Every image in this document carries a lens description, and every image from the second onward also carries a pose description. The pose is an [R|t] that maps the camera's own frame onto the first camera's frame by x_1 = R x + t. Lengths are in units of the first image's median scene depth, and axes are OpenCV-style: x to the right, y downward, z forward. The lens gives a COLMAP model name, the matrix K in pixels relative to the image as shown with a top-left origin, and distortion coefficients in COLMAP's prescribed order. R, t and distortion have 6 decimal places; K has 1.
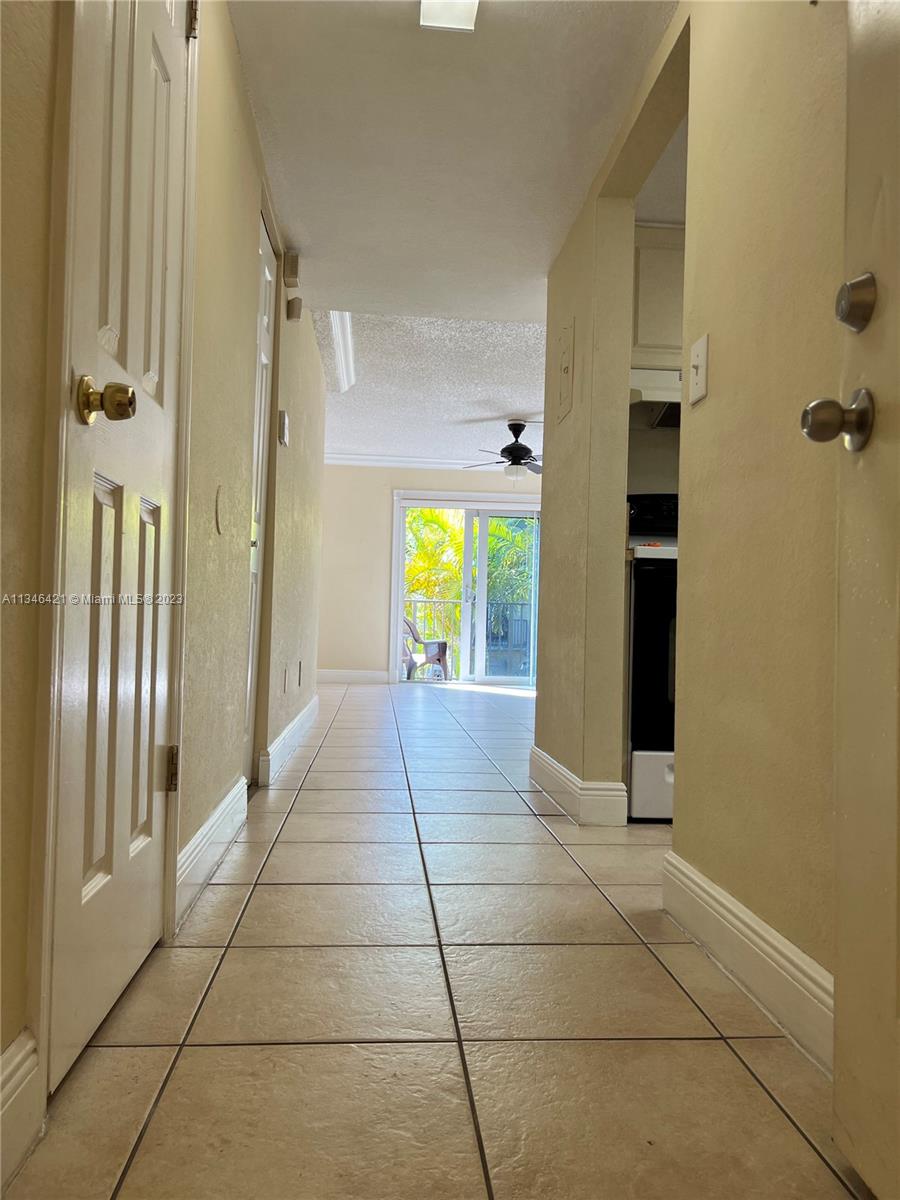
lens RADIAL K [[913.1, 0, 450.3], [0, 913.1, 602.4], [0, 0, 1]] dist [0.003009, 0.000253]
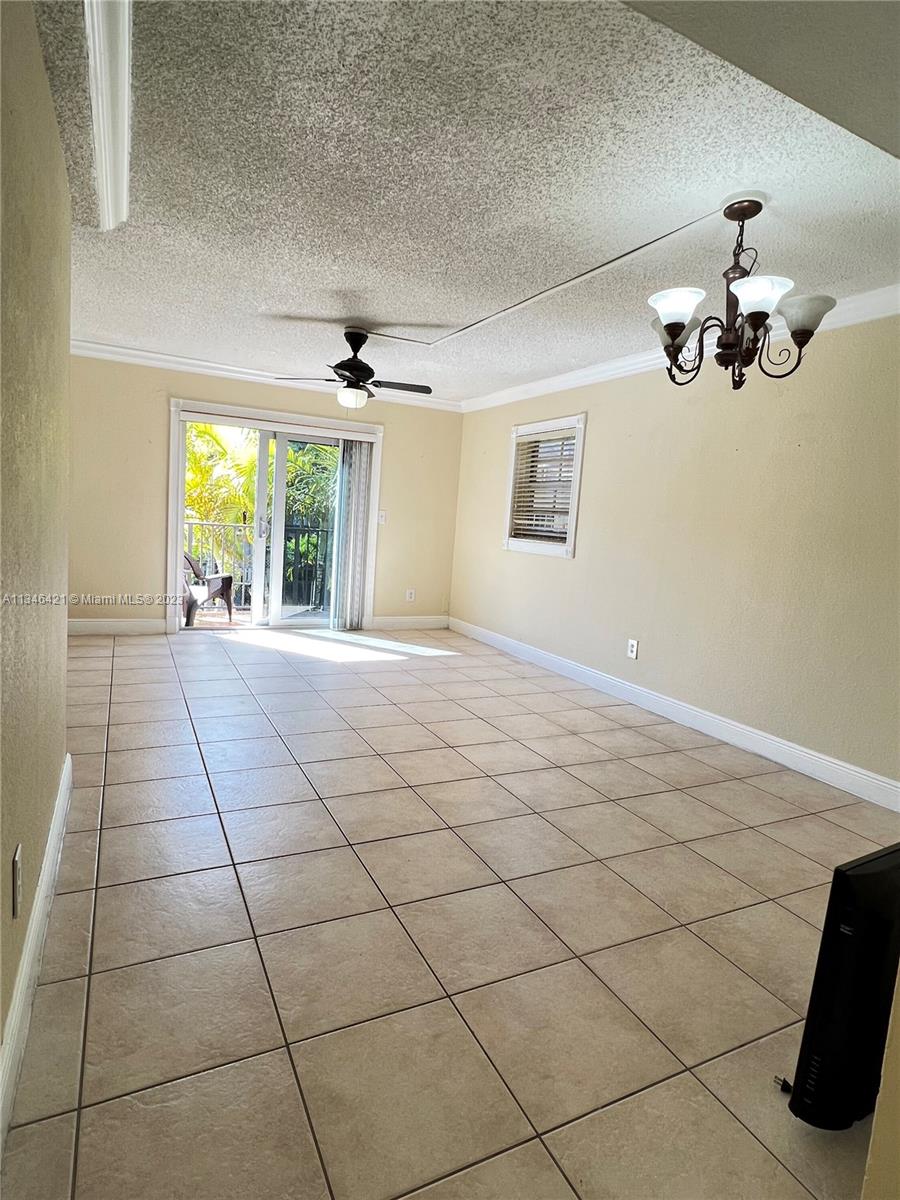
lens RADIAL K [[650.6, 0, 451.0], [0, 650.6, 594.7], [0, 0, 1]] dist [-0.004081, -0.001577]
pose [[0.926624, -0.005934, 0.375942, -0.049729], [-0.056636, 0.986264, 0.155163, -0.055793], [-0.371699, -0.165069, 0.913560, 0.357912]]
